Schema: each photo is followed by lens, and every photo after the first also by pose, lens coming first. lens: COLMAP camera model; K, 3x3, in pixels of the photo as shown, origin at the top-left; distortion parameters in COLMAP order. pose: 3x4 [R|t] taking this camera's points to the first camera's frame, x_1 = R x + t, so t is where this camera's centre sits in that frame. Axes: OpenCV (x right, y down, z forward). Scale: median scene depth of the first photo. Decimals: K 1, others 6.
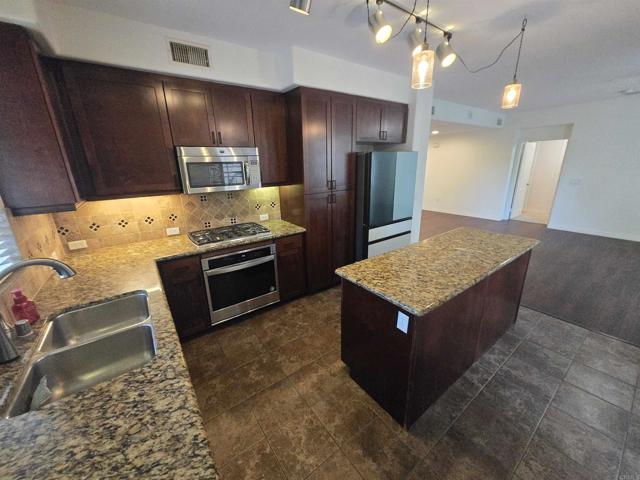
lens RADIAL K [[253.1, 0, 320.7], [0, 253.1, 238.5], [0, 0, 1]] dist [0.002100, -0.000002]
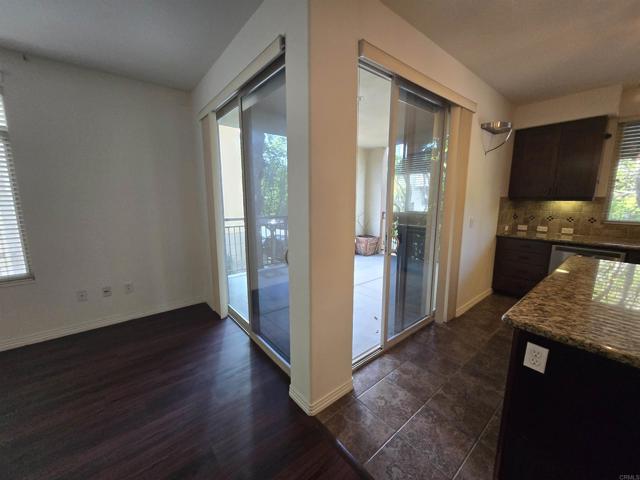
lens RADIAL K [[253.1, 0, 322.3], [0, 253.1, 240.2], [0, 0, 1]] dist [0.002100, -0.000002]
pose [[-0.998145, 0.030361, -0.052766, 1.251638], [0.003486, 0.893845, 0.448363, -0.344403], [0.060777, 0.447348, -0.892293, 1.366789]]
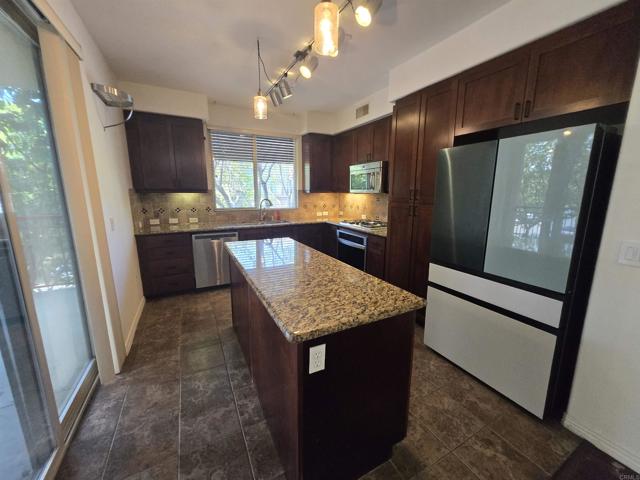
lens RADIAL K [[253.1, 0, 322.1], [0, 253.1, 239.1], [0, 0, 1]] dist [0.002100, -0.000002]
pose [[-0.147599, 0.205716, -0.967417, 1.221937], [-0.289191, 0.926407, 0.241118, -0.240864], [0.945824, 0.315357, -0.077246, 1.046087]]
